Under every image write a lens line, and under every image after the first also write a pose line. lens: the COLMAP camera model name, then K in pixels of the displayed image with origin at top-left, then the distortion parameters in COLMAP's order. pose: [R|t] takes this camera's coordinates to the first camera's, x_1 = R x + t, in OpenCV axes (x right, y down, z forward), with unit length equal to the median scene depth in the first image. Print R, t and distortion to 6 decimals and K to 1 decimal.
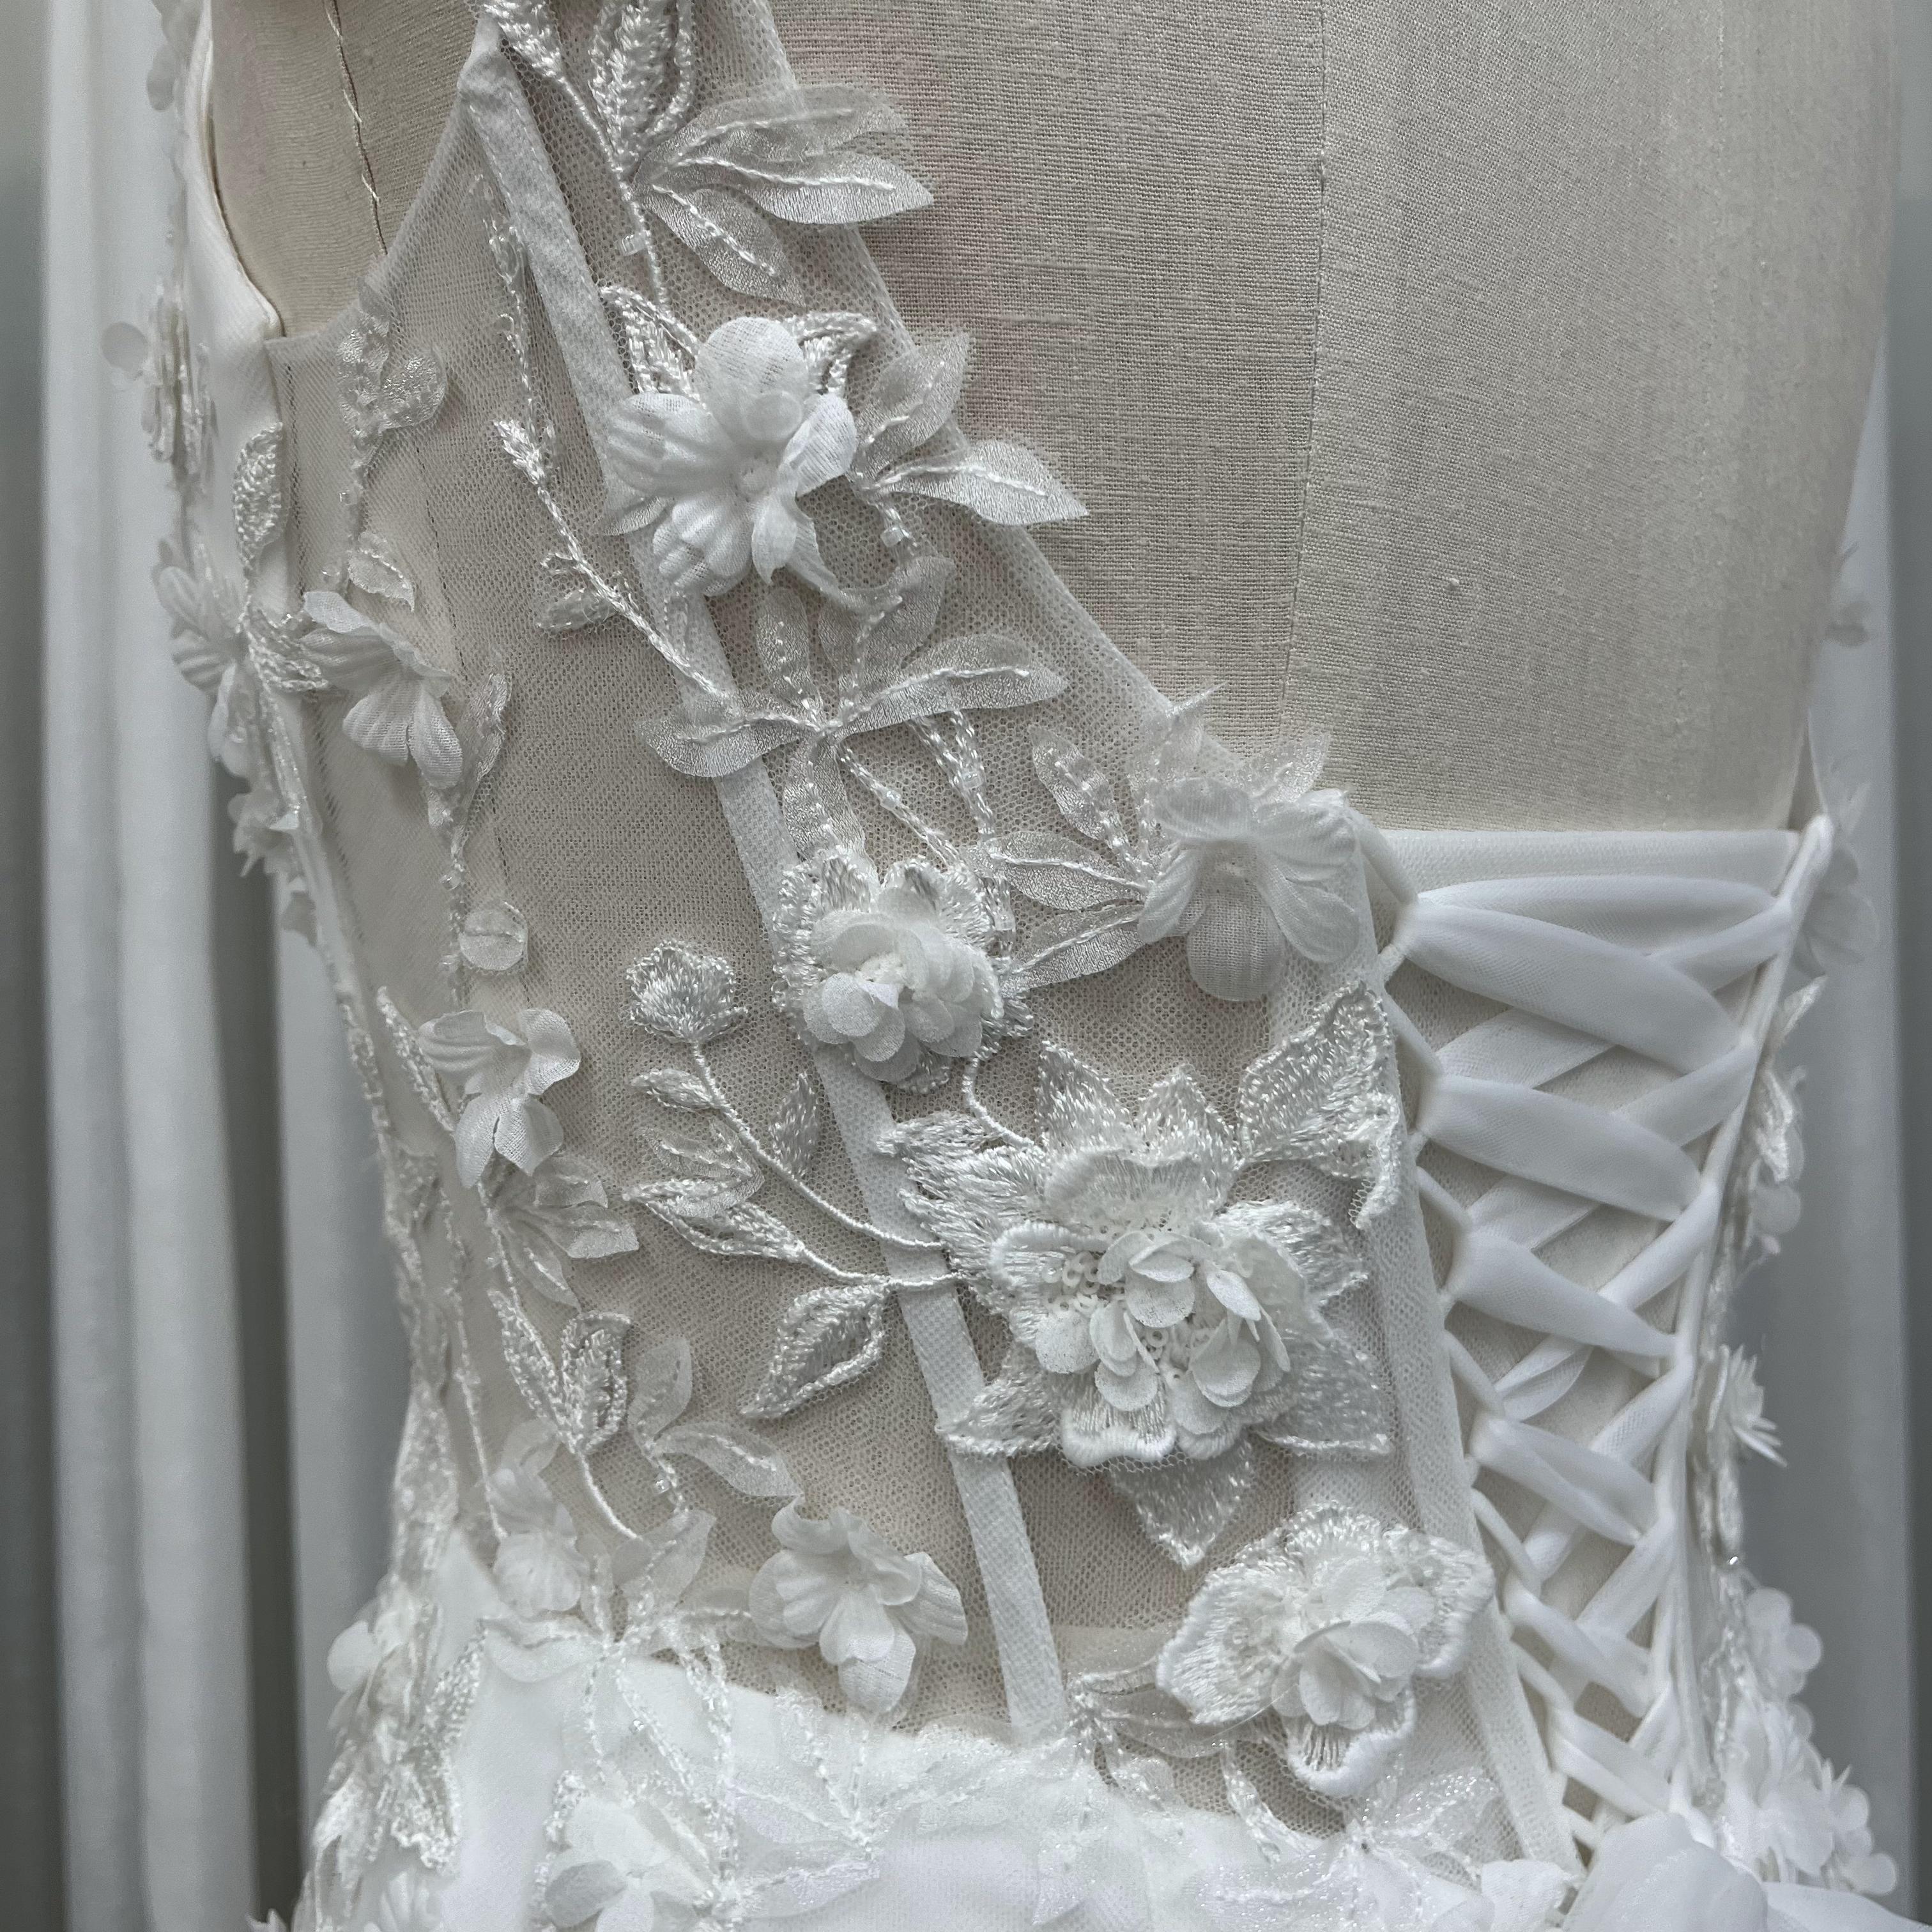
lens RADIAL K [[2002.9, 0, 962.5], [0, 2002.9, 966.3], [0, 0, 1]] dist [0.118001, -0.325666]
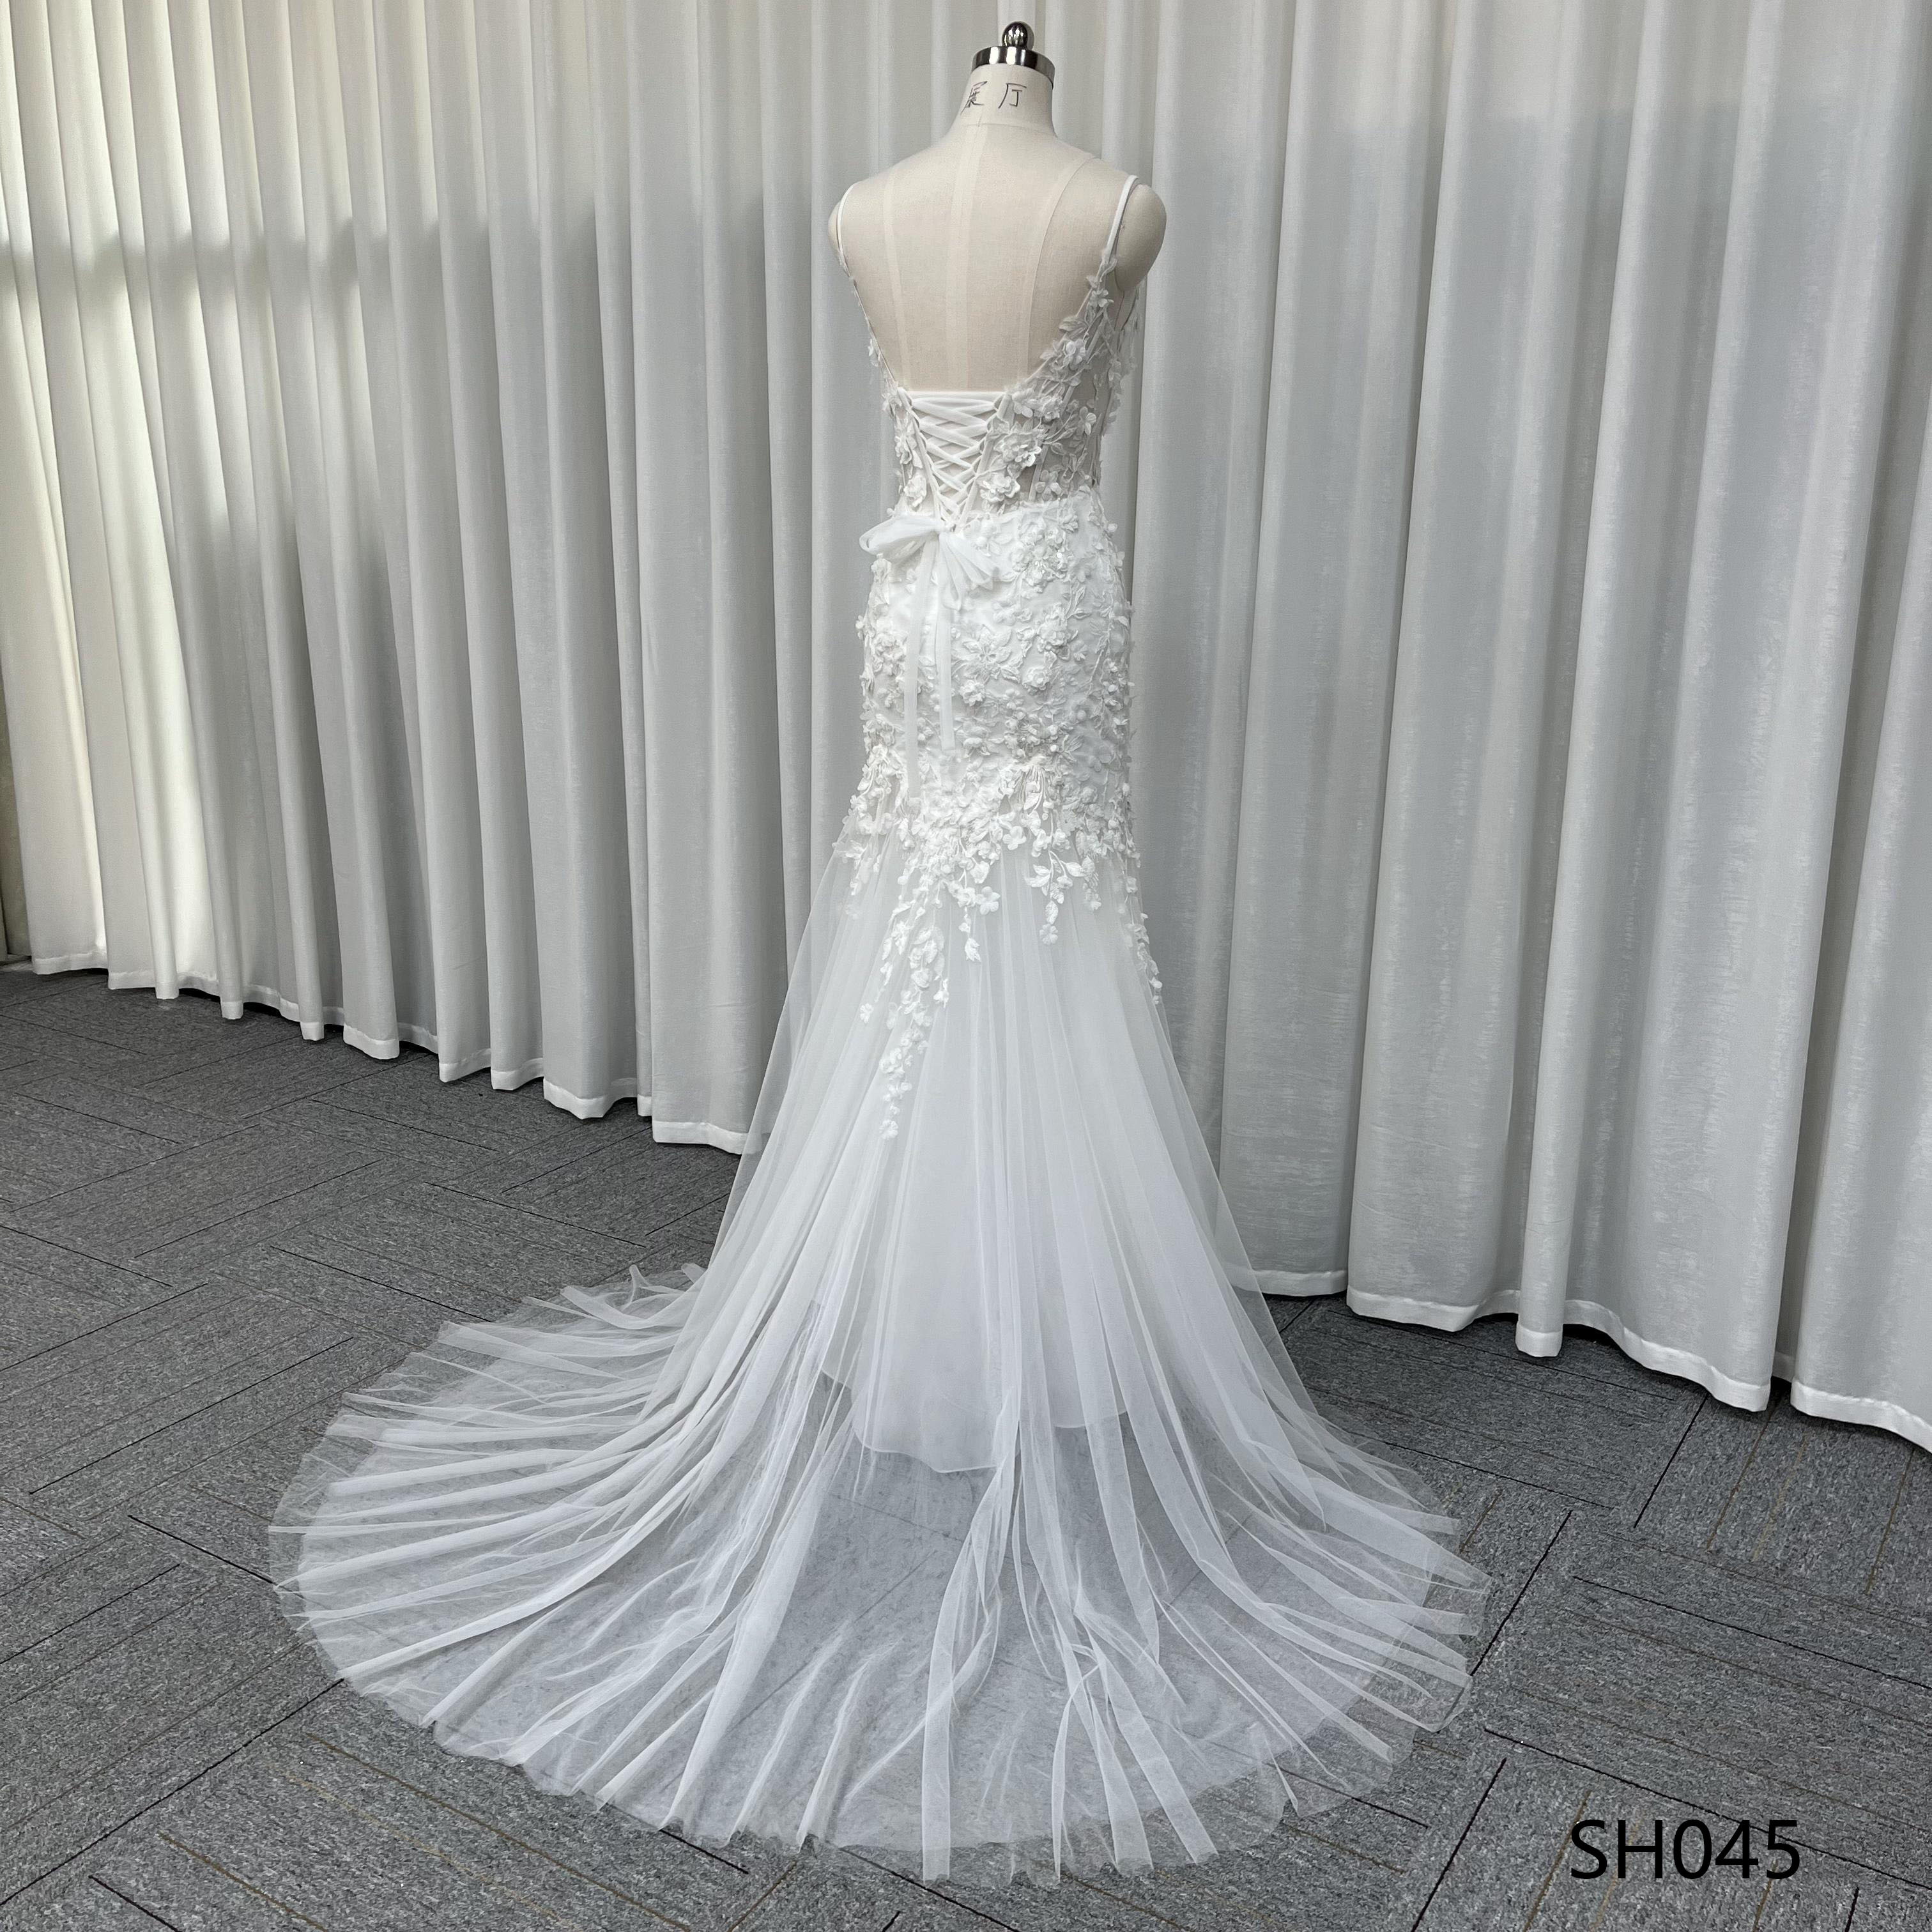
lens RADIAL K [[1962.0, 0, 938.5], [0, 1962.0, 967.3], [0, 0, 1]] dist [0.079310, -0.129666]
pose [[0.285421, 0.283730, -0.915441, 8.686763], [-0.066161, 0.958728, 0.276518, -0.047310], [0.956116, -0.018358, 0.292413, -1.449848]]
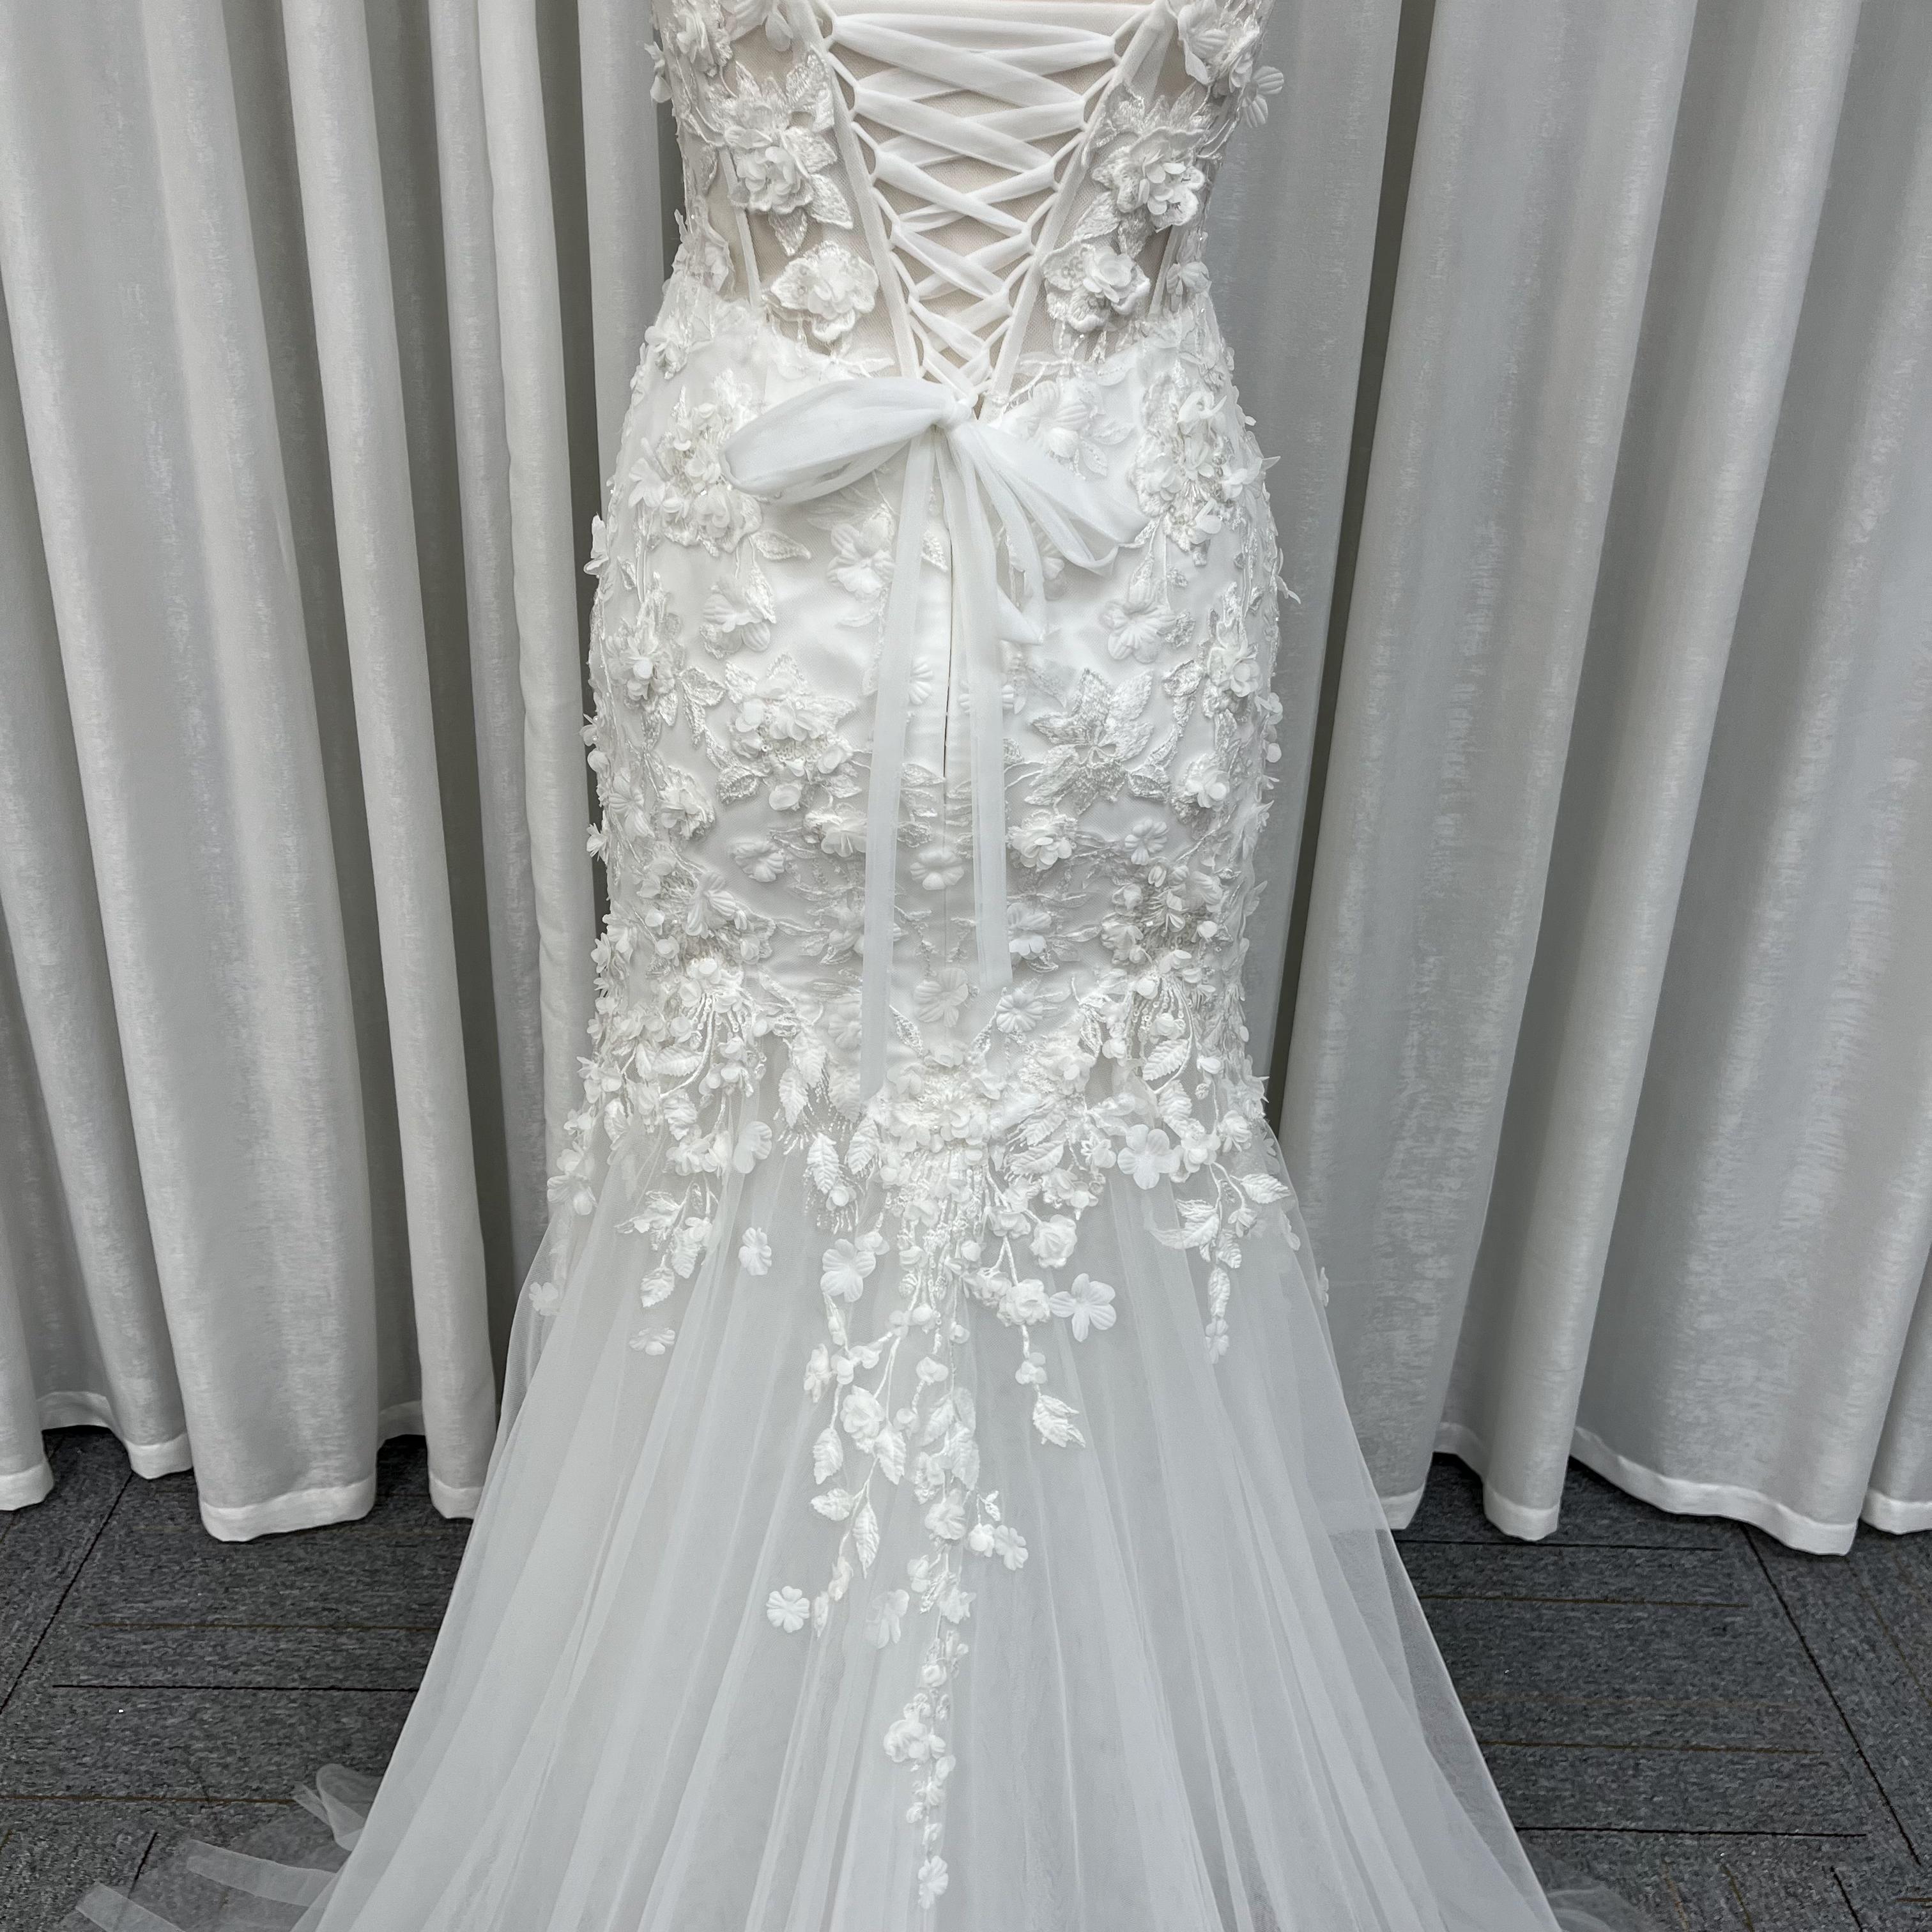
lens RADIAL K [[1962.5, 0, 952.3], [0, 1962.5, 945.7], [0, 0, 1]] dist [0.104292, -0.222875]
pose [[0.762880, 0.321105, -0.561165, 2.344107], [-0.088484, 0.911637, 0.401358, 0.020539], [0.640457, -0.256533, 0.723883, -1.305658]]
